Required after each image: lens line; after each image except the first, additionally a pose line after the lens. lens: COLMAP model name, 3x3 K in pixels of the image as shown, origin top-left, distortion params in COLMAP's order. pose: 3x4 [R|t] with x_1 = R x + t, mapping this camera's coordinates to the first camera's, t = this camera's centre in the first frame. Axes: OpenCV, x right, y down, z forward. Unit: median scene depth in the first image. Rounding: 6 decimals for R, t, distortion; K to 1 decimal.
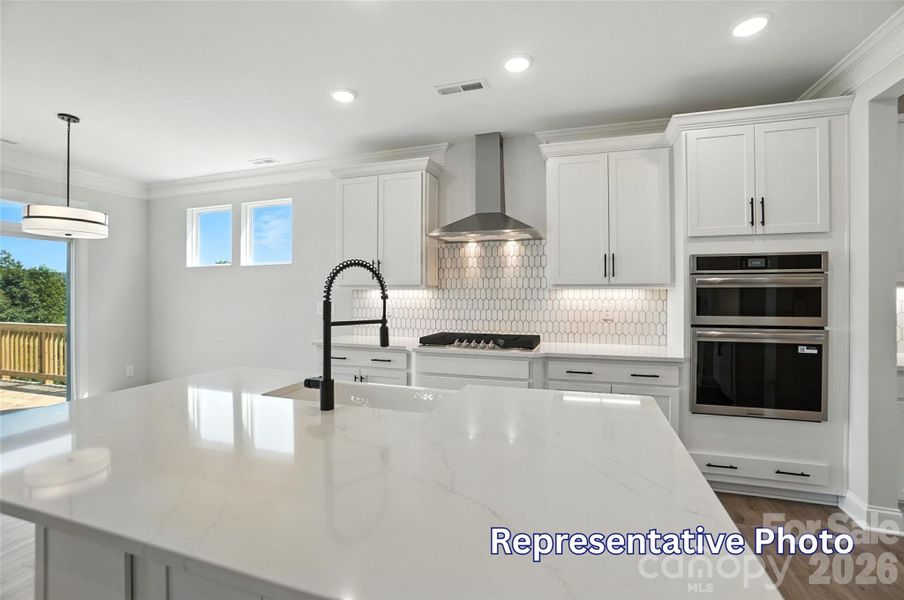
lens RADIAL K [[401.8, 0, 450.9], [0, 401.8, 294.3], [0, 0, 1]] dist [-0.068034, 0.023337]
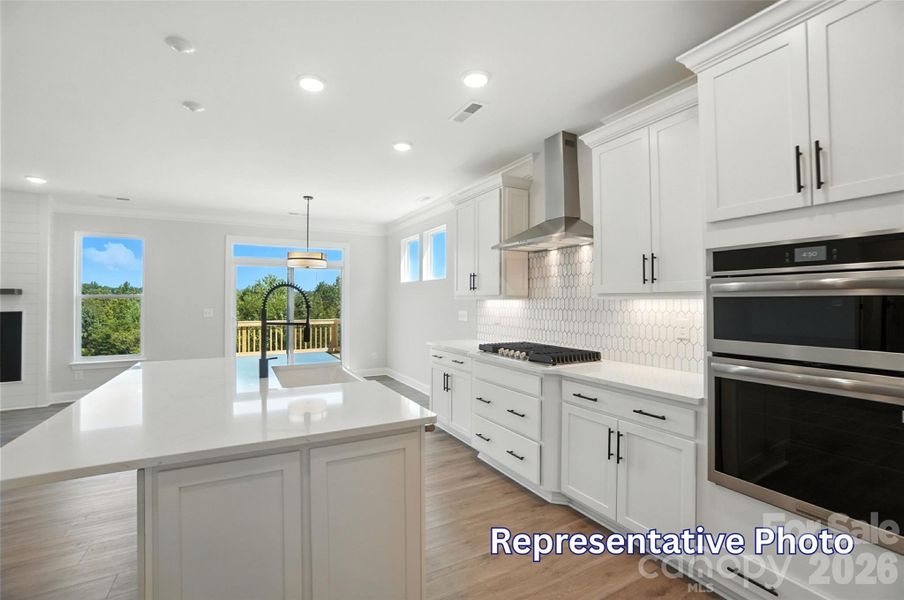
lens RADIAL K [[401.8, 0, 450.9], [0, 401.8, 294.3], [0, 0, 1]] dist [-0.068034, 0.023337]
pose [[0.729891, -0.011616, -0.683465, 0.631588], [-0.001244, 0.999831, -0.018321, -0.007306], [0.683563, 0.014222, 0.729753, 0.165462]]
